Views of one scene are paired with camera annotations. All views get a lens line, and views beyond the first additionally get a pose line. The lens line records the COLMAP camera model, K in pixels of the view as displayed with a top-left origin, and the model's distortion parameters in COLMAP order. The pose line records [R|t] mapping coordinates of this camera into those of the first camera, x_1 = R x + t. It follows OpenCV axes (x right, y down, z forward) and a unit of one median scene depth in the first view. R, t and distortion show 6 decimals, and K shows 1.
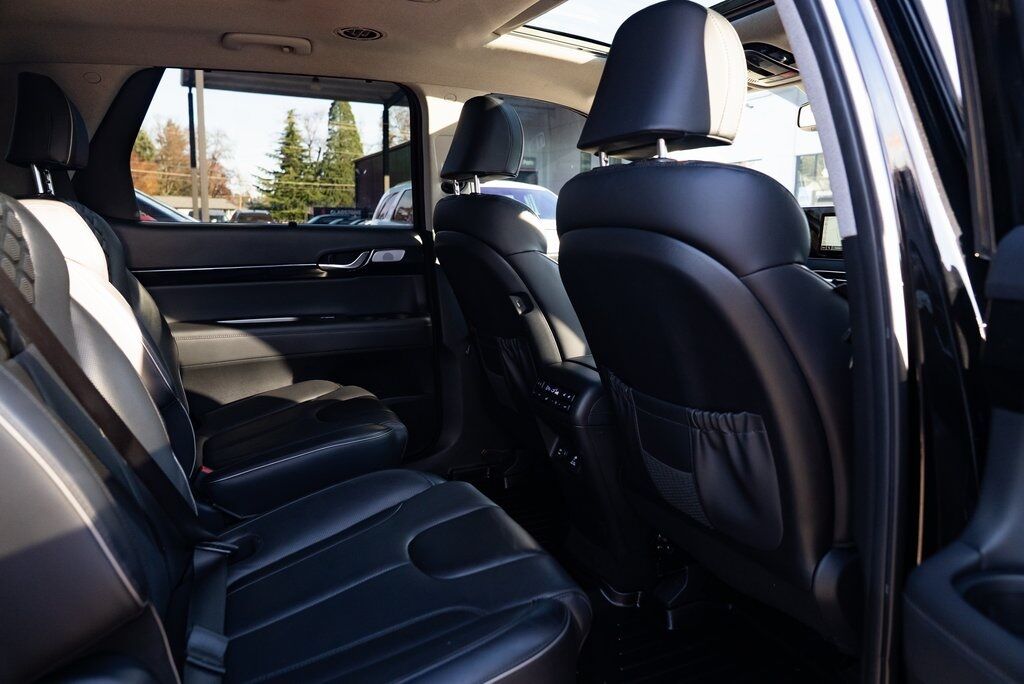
lens RADIAL K [[706.3, 0, 514.6], [0, 706.3, 341.5], [0, 0, 1]] dist [-0.032634, 0.023611]
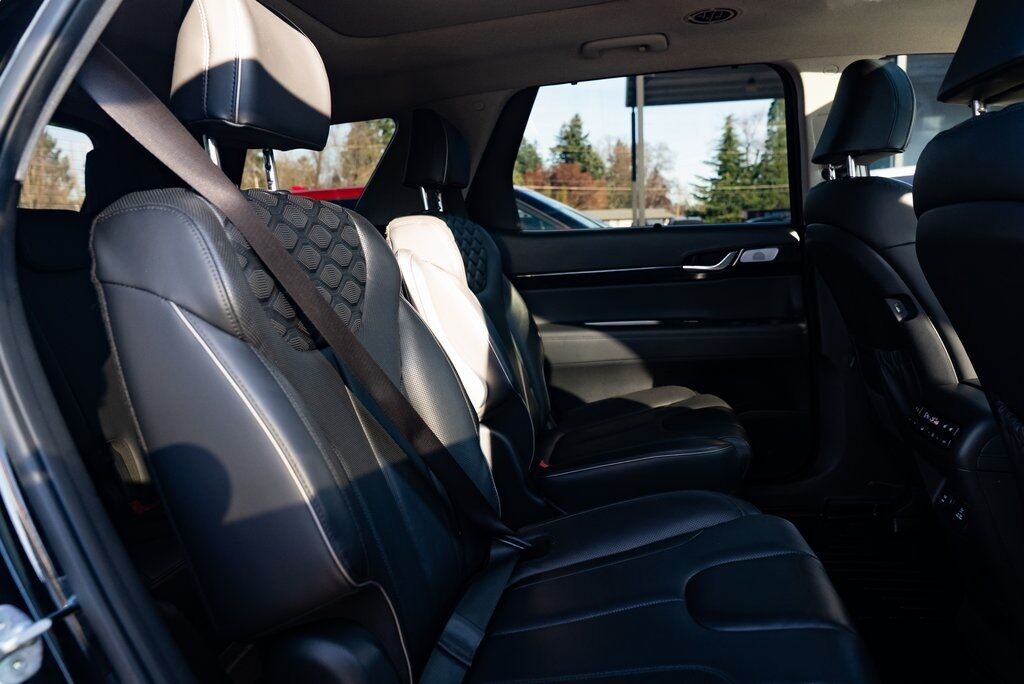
lens RADIAL K [[706.3, 0, 514.6], [0, 706.3, 341.5], [0, 0, 1]] dist [-0.032634, 0.023611]
pose [[0.827500, 0.033428, -0.560470, 0.082275], [-0.037203, 0.999297, 0.004673, -0.002542], [0.560232, 0.016984, 0.828162, 0.077994]]
